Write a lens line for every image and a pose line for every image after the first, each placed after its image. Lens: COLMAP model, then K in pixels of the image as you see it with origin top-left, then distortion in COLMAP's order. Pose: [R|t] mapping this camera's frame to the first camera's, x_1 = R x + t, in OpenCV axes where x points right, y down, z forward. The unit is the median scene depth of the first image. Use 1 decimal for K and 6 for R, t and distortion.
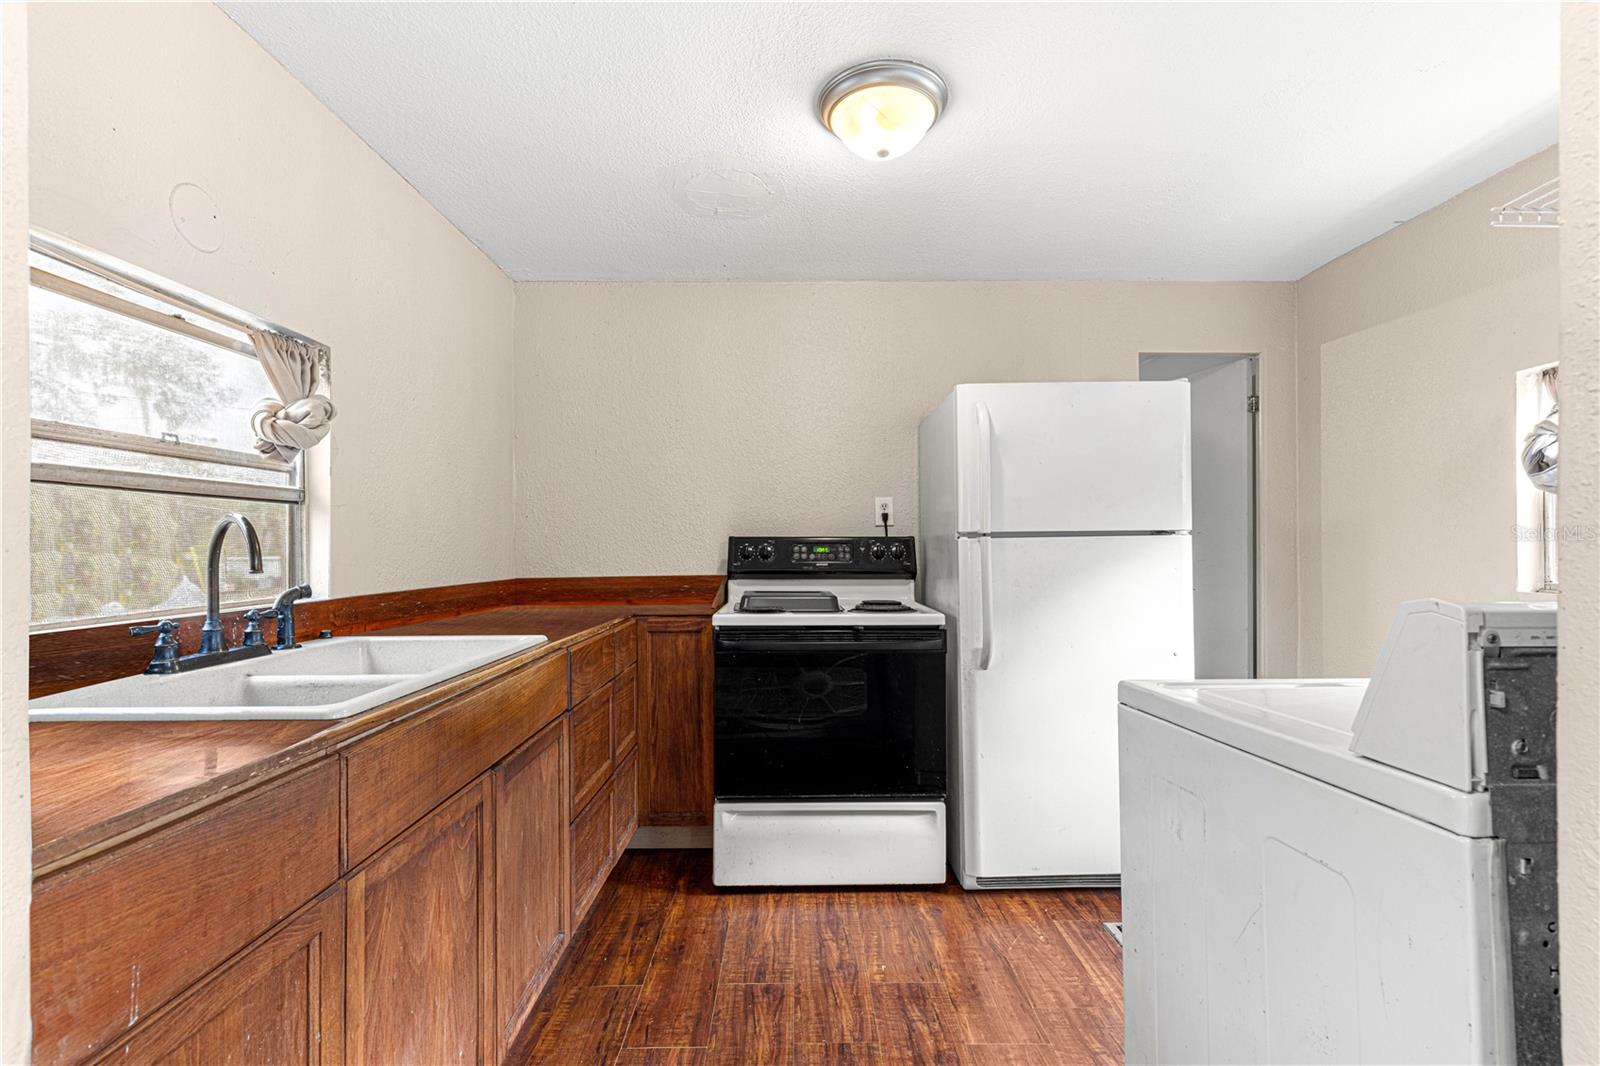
lens RADIAL K [[706.1, 0, 804.2], [0, 706.1, 539.1], [0, 0, 1]] dist [0.000124, 0.000199]
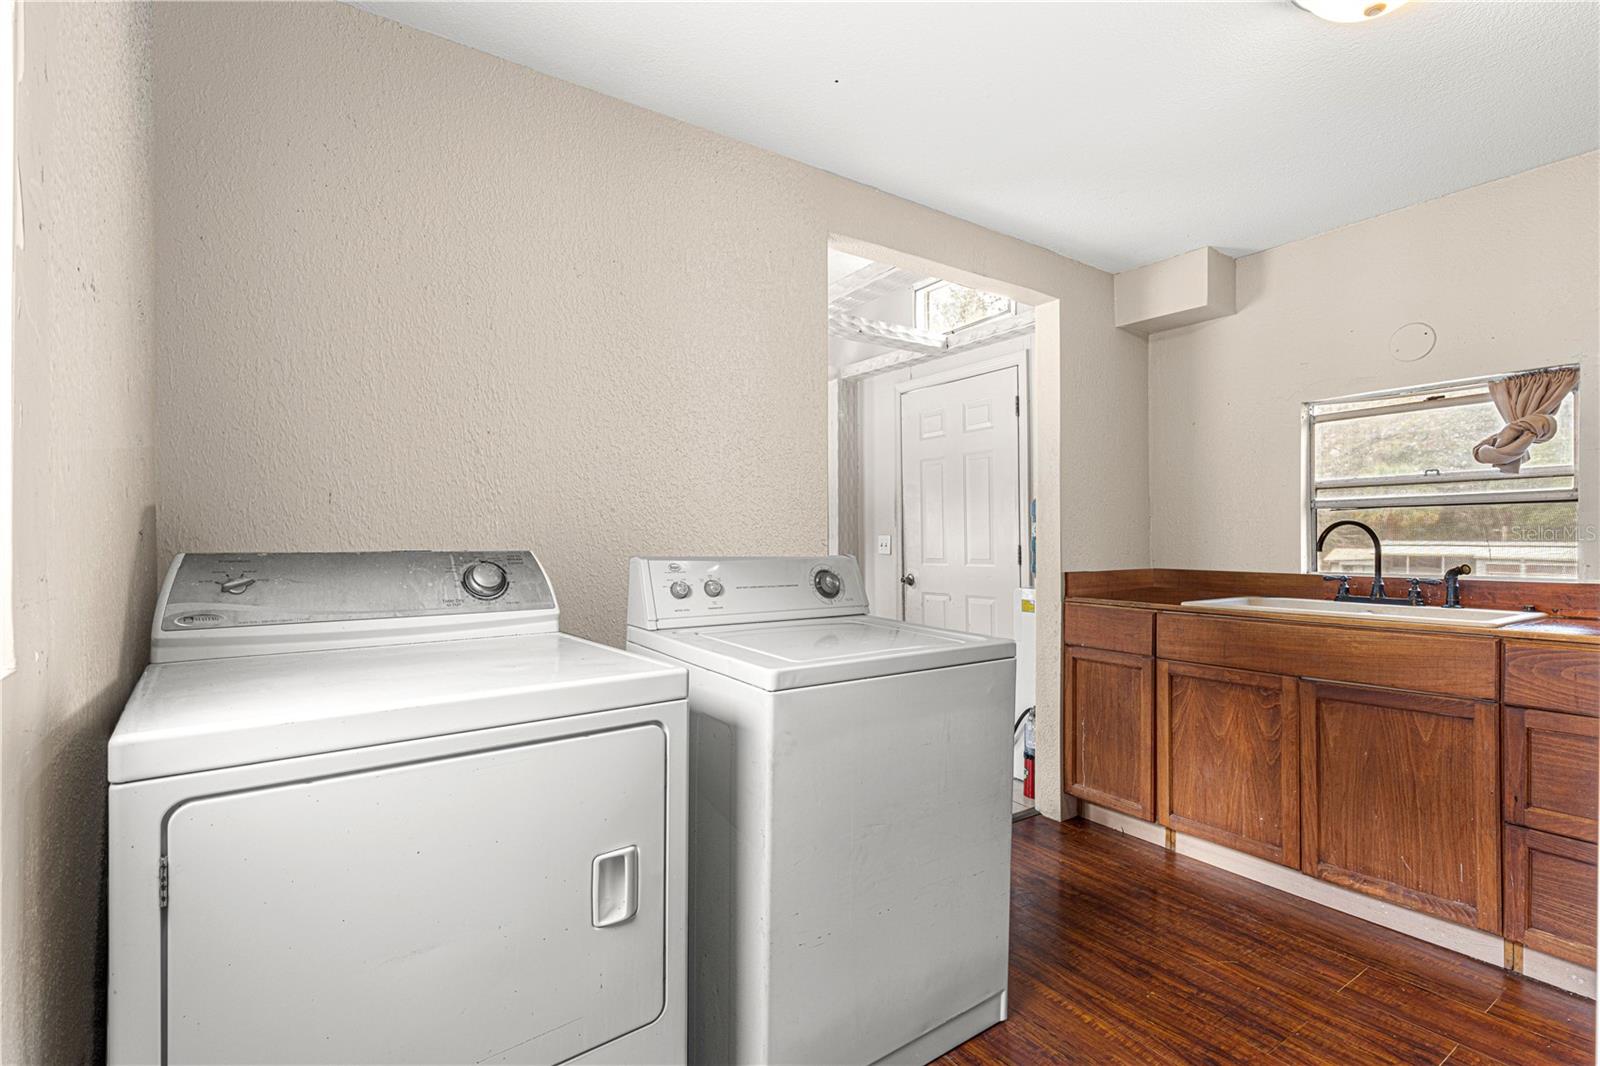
lens RADIAL K [[706.1, 0, 801.5], [0, 706.1, 538.4], [0, 0, 1]] dist [0.000124, 0.000199]
pose [[-0.837354, -0.003125, -0.546652, 1.158666], [0.006966, 0.999841, -0.016387, 0.026014], [0.546617, -0.017530, -0.837200, 1.466300]]
